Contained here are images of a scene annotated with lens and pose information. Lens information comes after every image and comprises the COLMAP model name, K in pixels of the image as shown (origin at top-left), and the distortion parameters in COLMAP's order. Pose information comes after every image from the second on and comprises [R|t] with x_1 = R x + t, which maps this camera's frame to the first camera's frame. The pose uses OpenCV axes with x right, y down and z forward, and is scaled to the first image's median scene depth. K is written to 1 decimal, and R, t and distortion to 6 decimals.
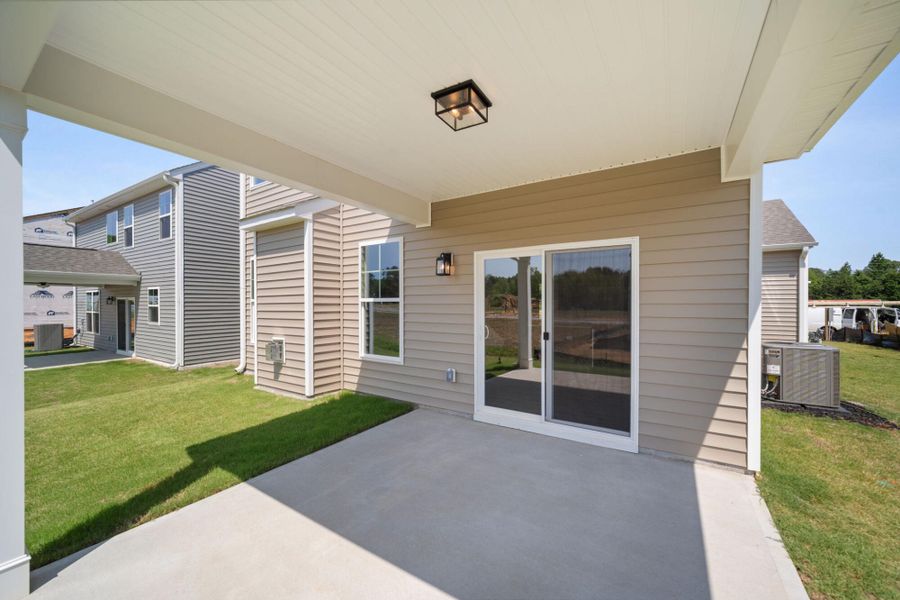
lens RADIAL K [[363.6, 0, 450.0], [0, 363.6, 300.0], [0, 0, 1]] dist [-0.000234, -0.000068]
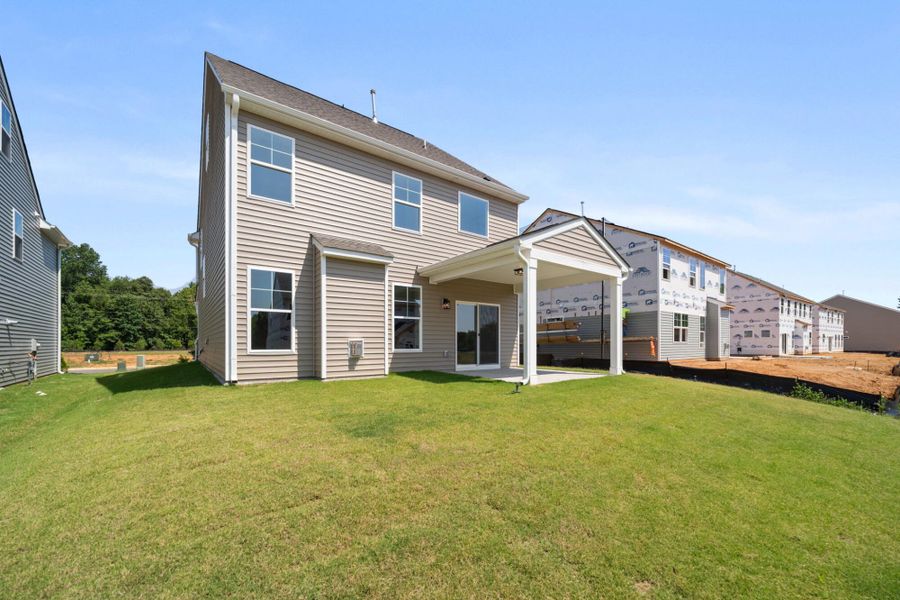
lens RADIAL K [[346.2, 0, 459.0], [0, 346.2, 301.7], [0, 0, 1]] dist [-0.002226, -0.000079]
pose [[0.352730, 0.120064, 0.927990, -1.660479], [0.008147, 0.991302, -0.131352, 0.145680], [-0.935690, 0.053892, 0.348684, 0.162665]]
